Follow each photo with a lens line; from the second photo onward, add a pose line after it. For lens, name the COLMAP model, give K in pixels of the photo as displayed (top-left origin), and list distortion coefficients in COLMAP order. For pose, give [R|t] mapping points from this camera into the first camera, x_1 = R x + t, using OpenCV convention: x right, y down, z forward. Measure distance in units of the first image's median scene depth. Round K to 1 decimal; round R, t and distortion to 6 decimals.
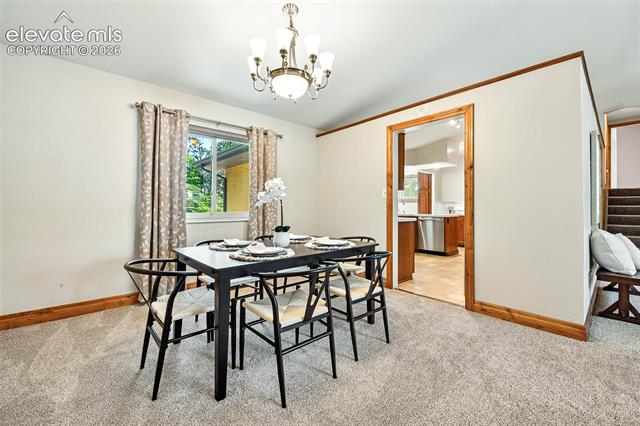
lens RADIAL K [[262.3, 0, 323.5], [0, 262.3, 209.6], [0, 0, 1]] dist [-0.008145, -0.000637]
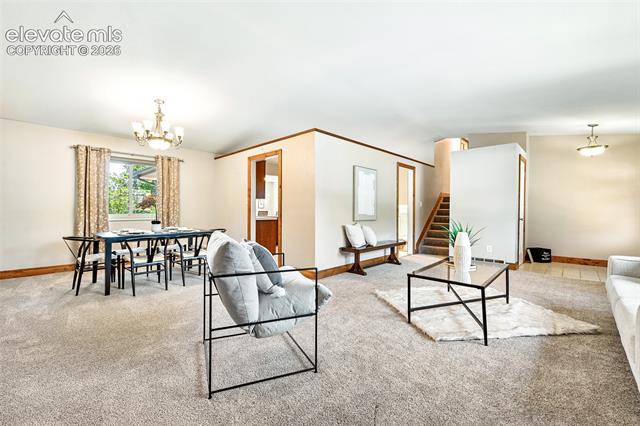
lens RADIAL K [[277.6, 0, 318.6], [0, 277.6, 216.5], [0, 0, 1]] dist [-0.014642, -0.001618]
pose [[0.997900, -0.001809, 0.064751, 0.665999], [0.000918, 0.999904, 0.013799, 0.005865], [-0.064770, -0.013711, 0.997806, -0.772464]]
